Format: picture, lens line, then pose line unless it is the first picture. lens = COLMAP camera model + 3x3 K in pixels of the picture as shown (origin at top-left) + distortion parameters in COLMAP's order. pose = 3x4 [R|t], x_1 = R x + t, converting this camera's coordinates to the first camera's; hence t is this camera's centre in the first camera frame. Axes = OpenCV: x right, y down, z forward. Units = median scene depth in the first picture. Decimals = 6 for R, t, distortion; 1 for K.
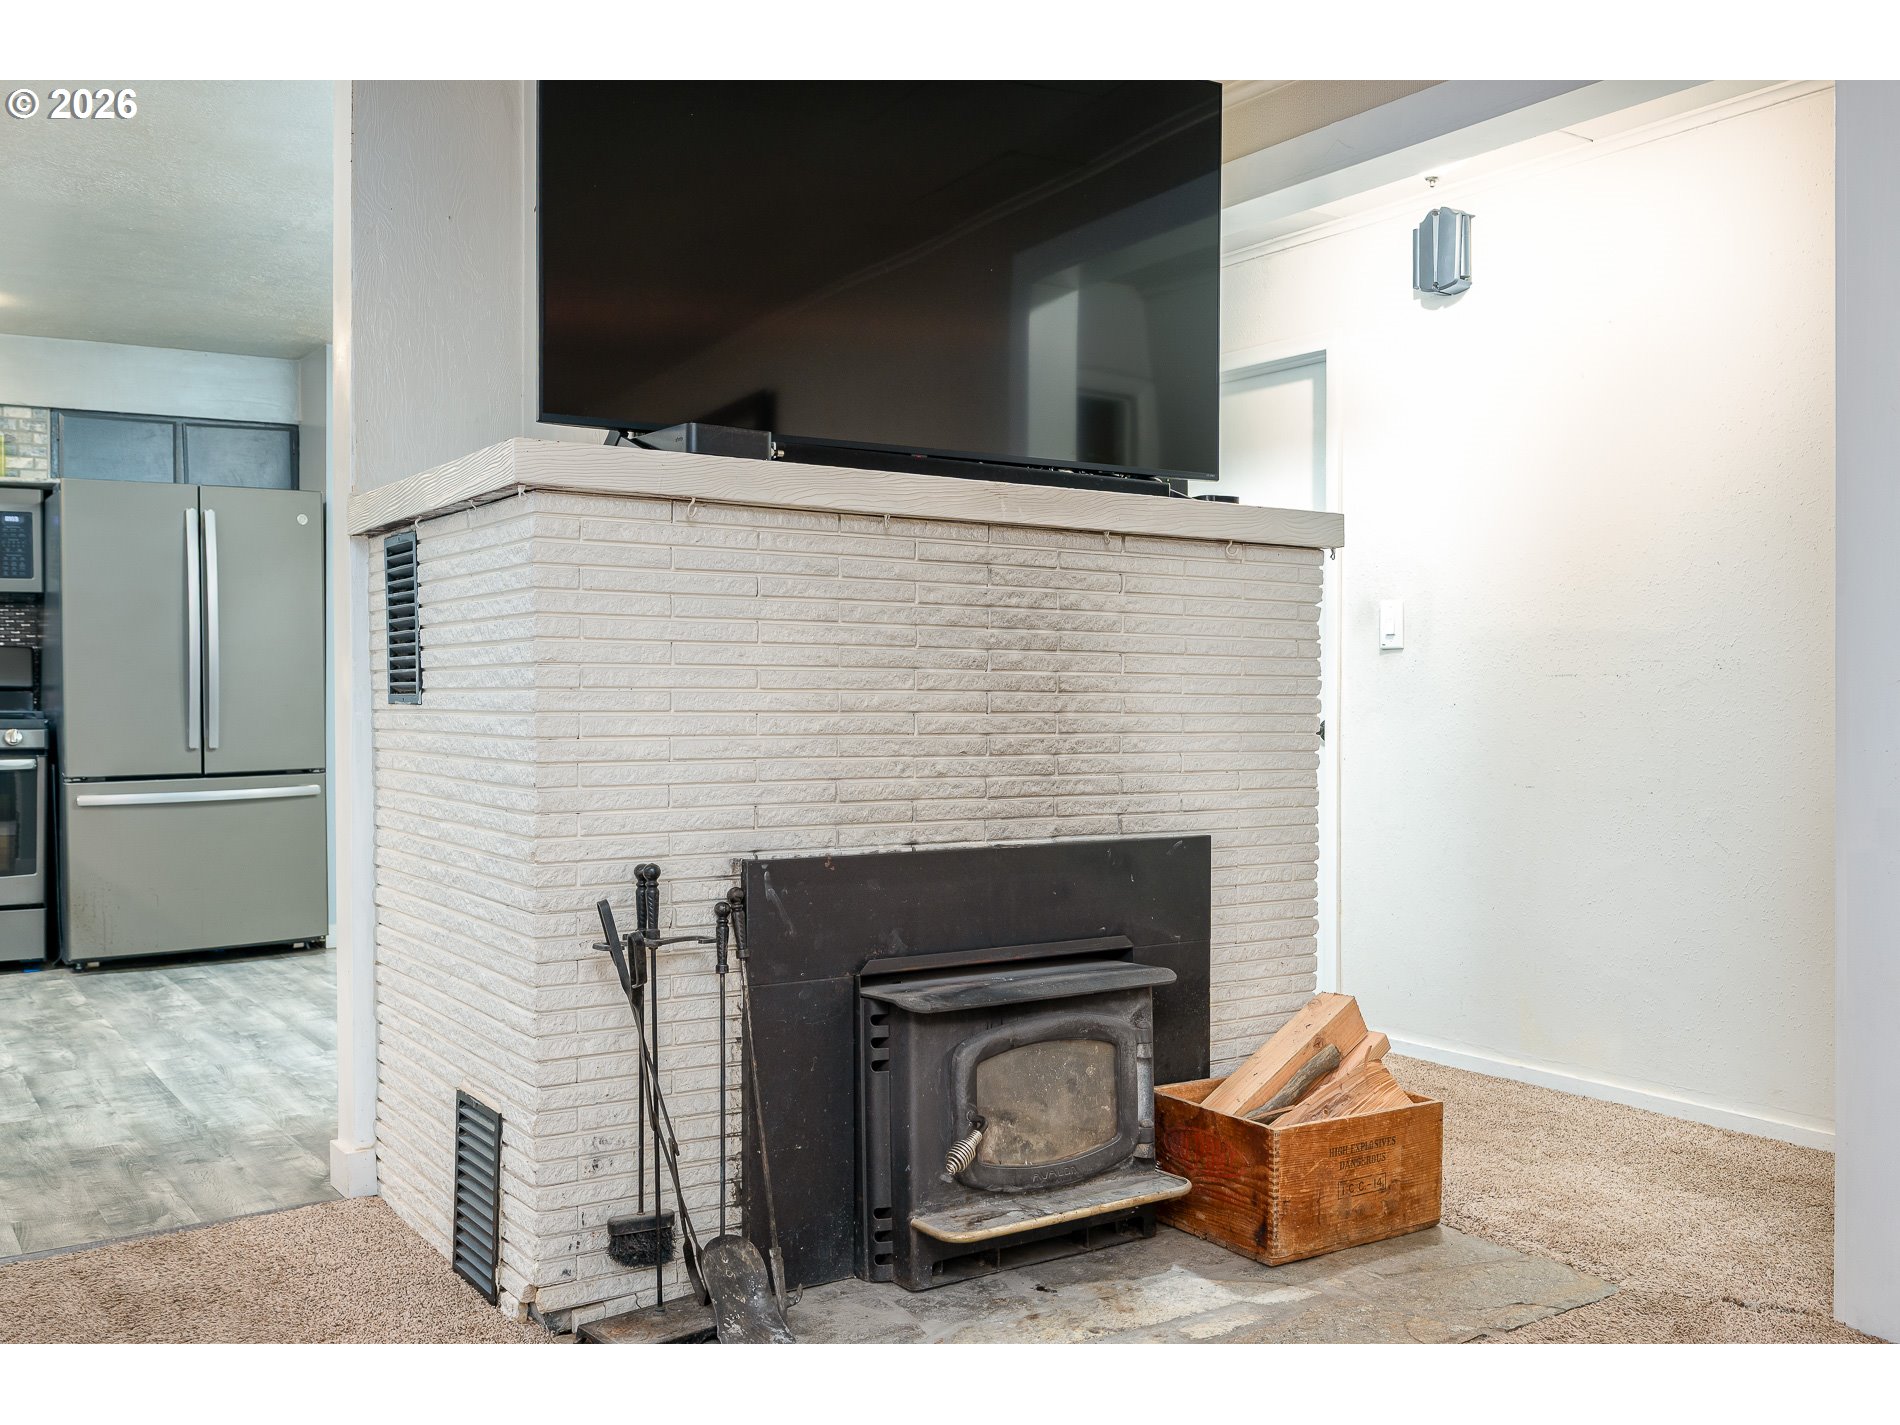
lens RADIAL K [[1715.3, 0, 950.0], [0, 1715.3, 712.5], [0, 0, 1]] dist [0.016529, 0.005034]
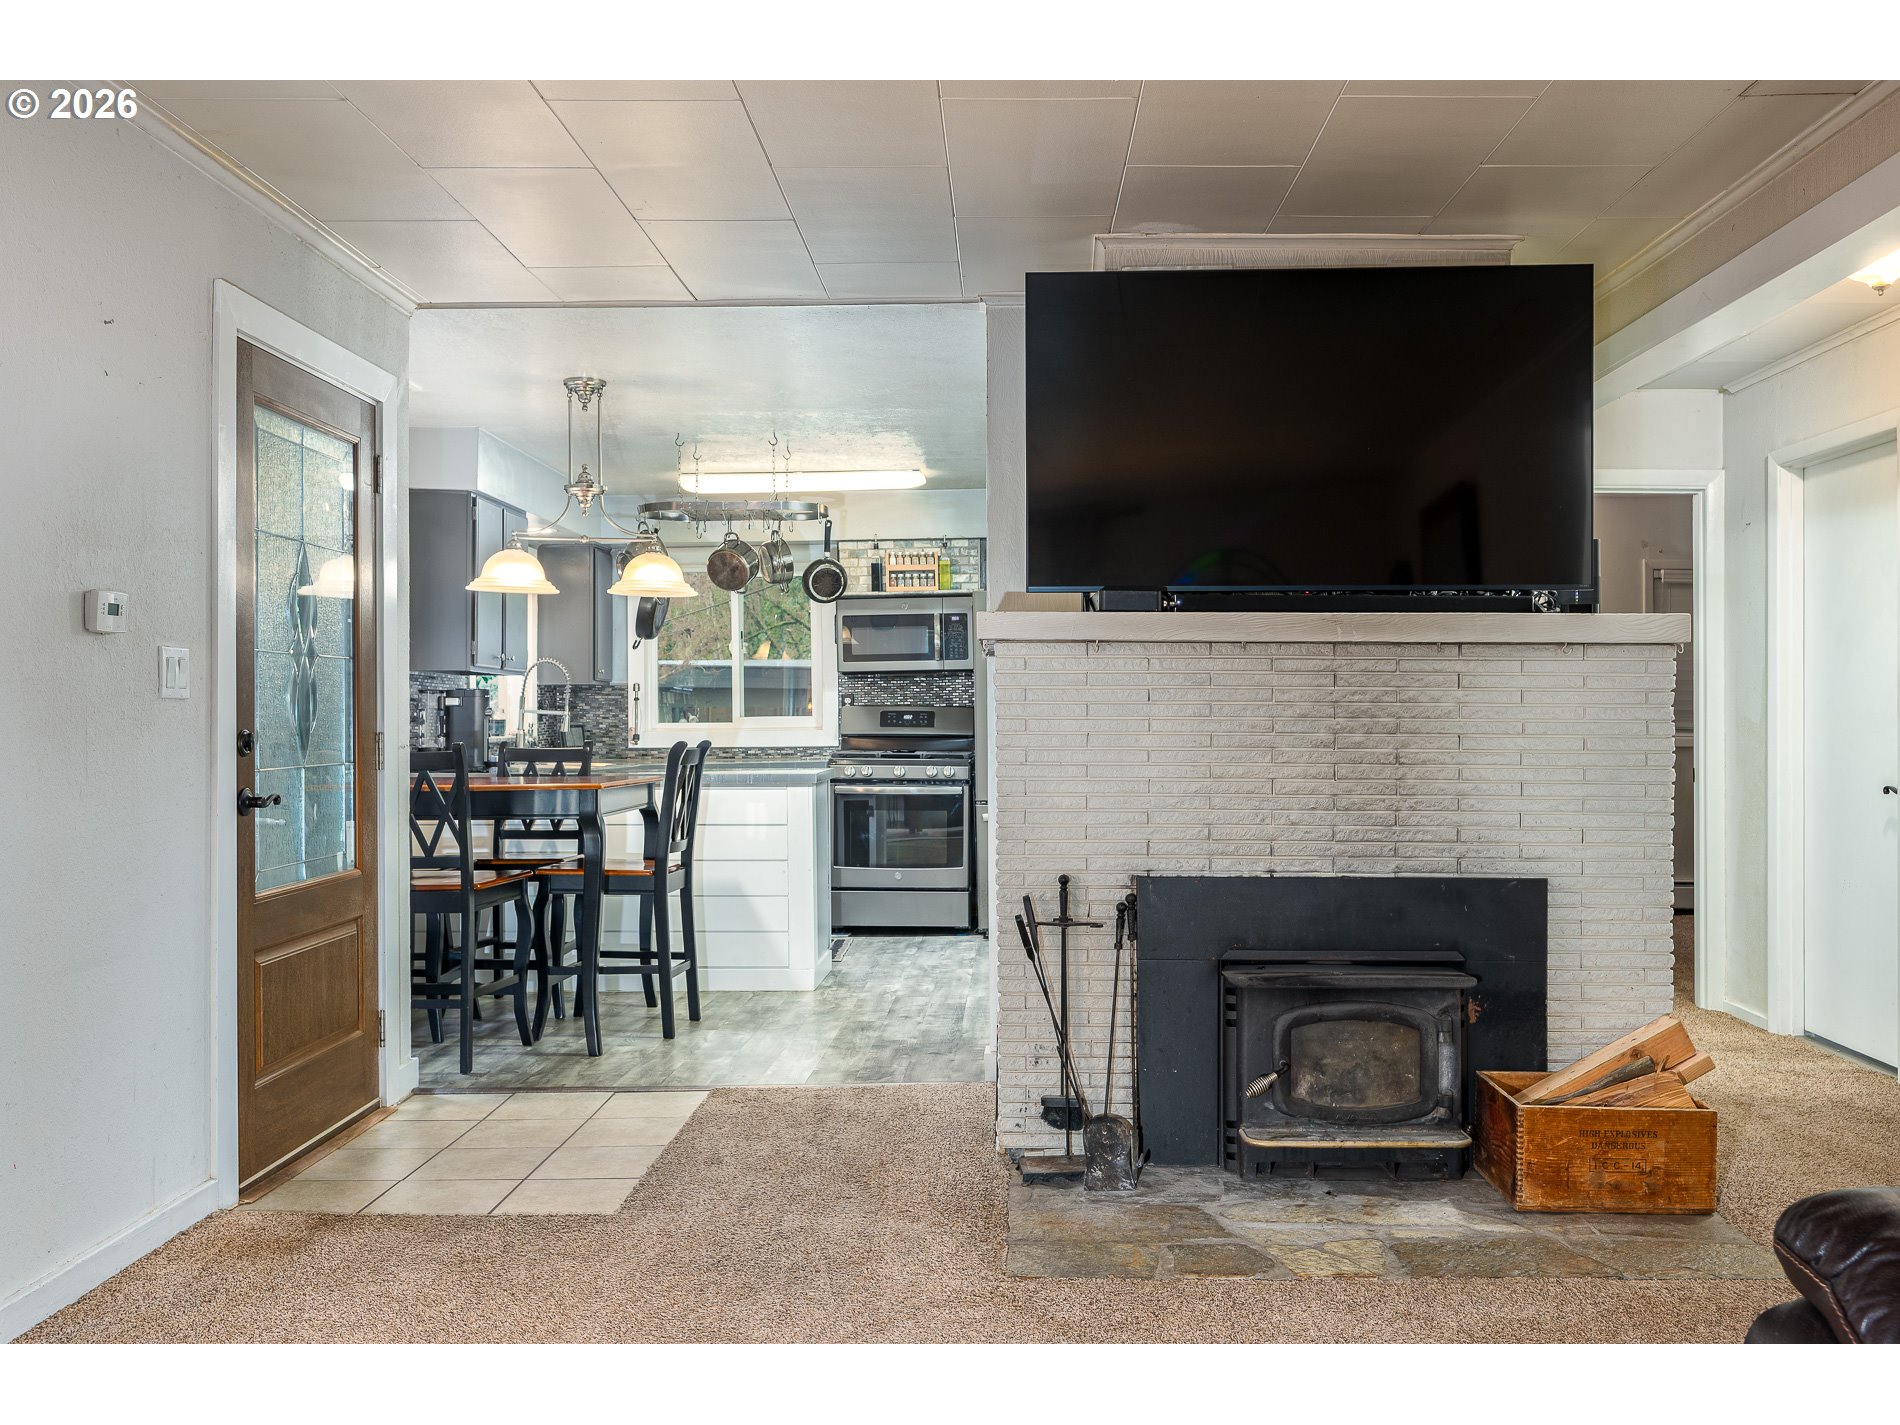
lens RADIAL K [[1715.3, 0, 950.0], [0, 1715.3, 712.5], [0, 0, 1]] dist [0.016529, 0.005034]
pose [[0.805089, -0.004795, -0.593135, 0.595754], [-0.001417, 0.999949, -0.010007, -0.039810], [0.593153, 0.008897, 0.805041, -0.295709]]
